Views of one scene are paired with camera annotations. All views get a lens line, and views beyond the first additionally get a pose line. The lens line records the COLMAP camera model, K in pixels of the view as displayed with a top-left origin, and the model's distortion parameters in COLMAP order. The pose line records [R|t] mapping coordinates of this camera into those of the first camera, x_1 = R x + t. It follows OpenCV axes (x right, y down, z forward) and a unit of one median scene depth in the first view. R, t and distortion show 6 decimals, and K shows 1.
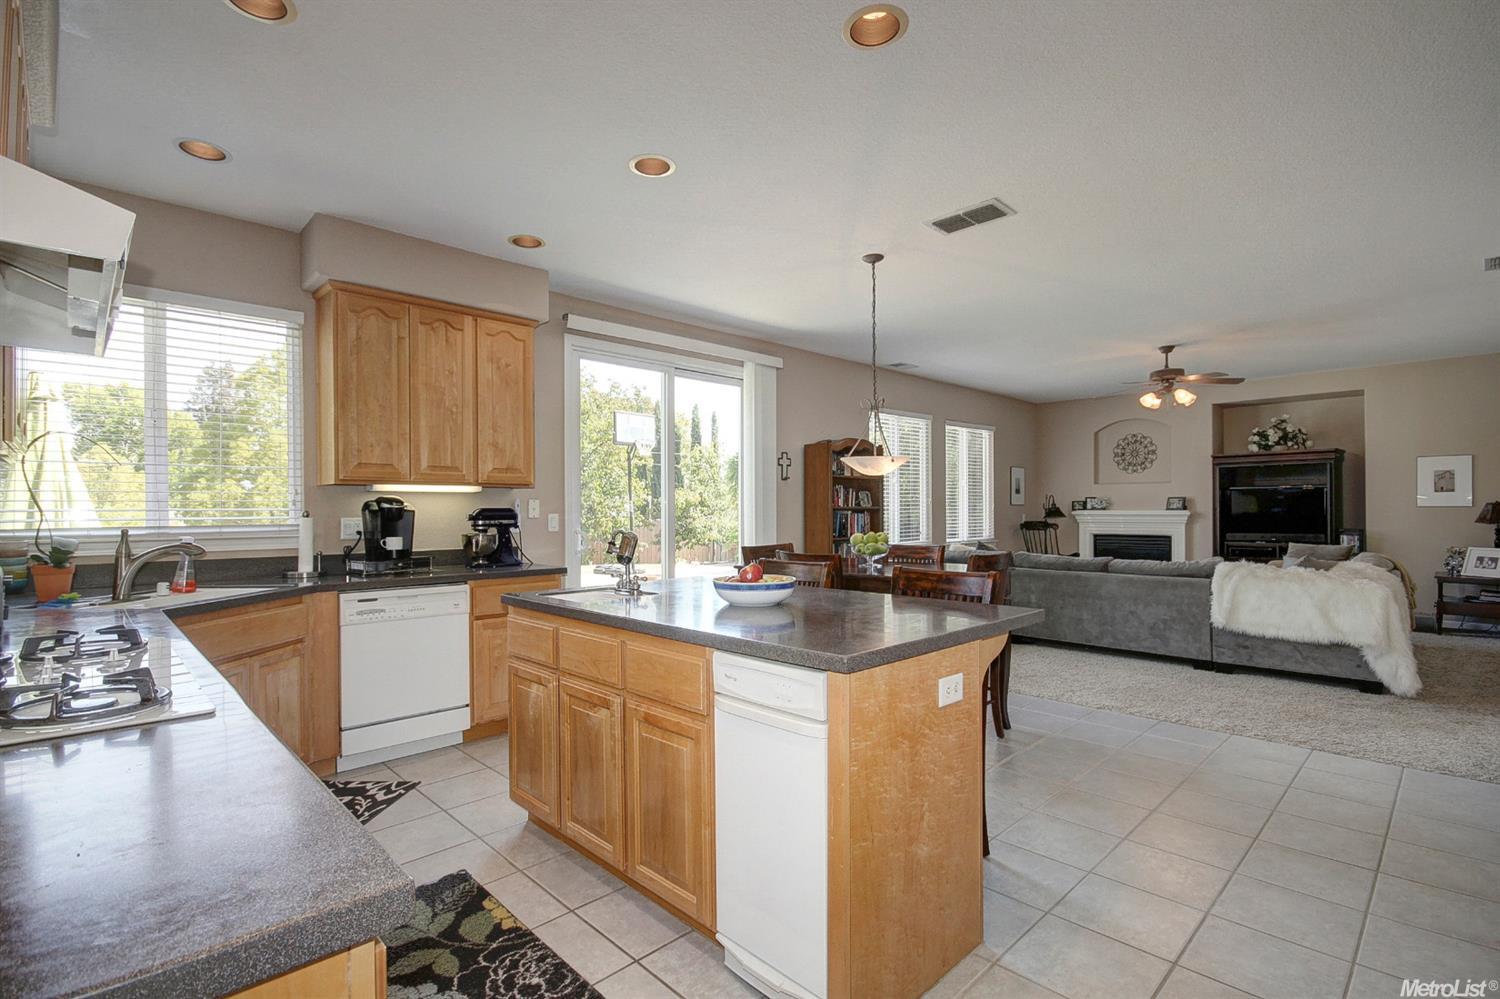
lens RADIAL K [[701.0, 0, 751.4], [0, 701.0, 506.7], [0, 0, 1]] dist [0.000177, -0.001283]
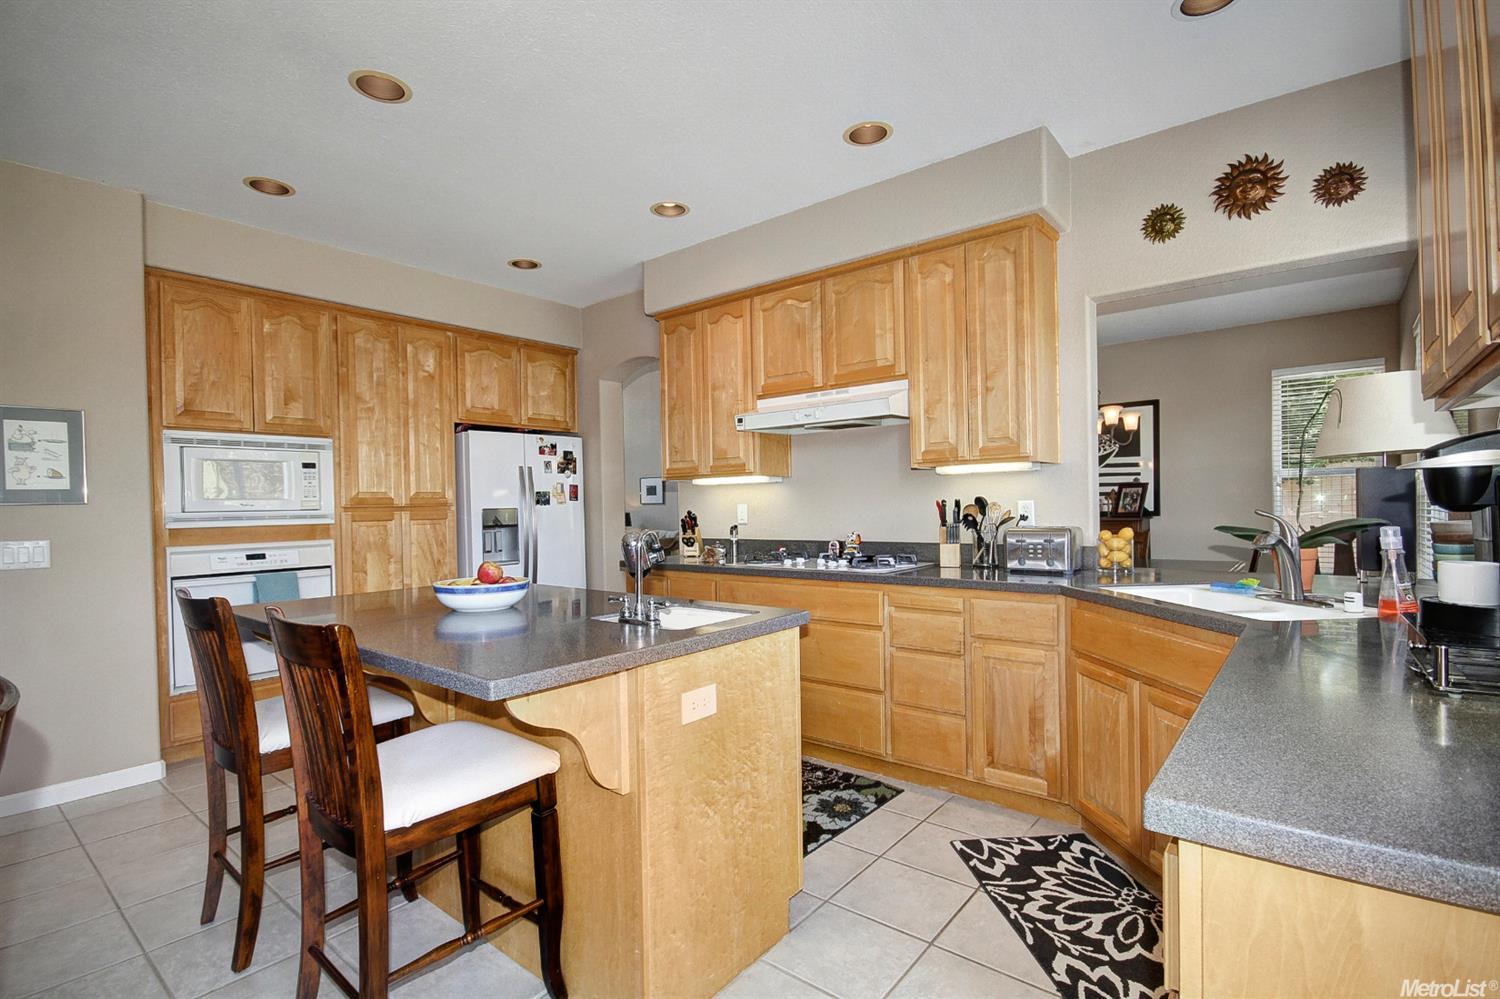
lens RADIAL K [[701.0, 0, 751.4], [0, 701.0, 506.7], [0, 0, 1]] dist [0.000177, -0.001283]
pose [[-0.992399, 0.030031, -0.119342, -0.185749], [0.029988, 0.999548, 0.002157, 0.009369], [0.119353, -0.001438, -0.992851, 1.515441]]
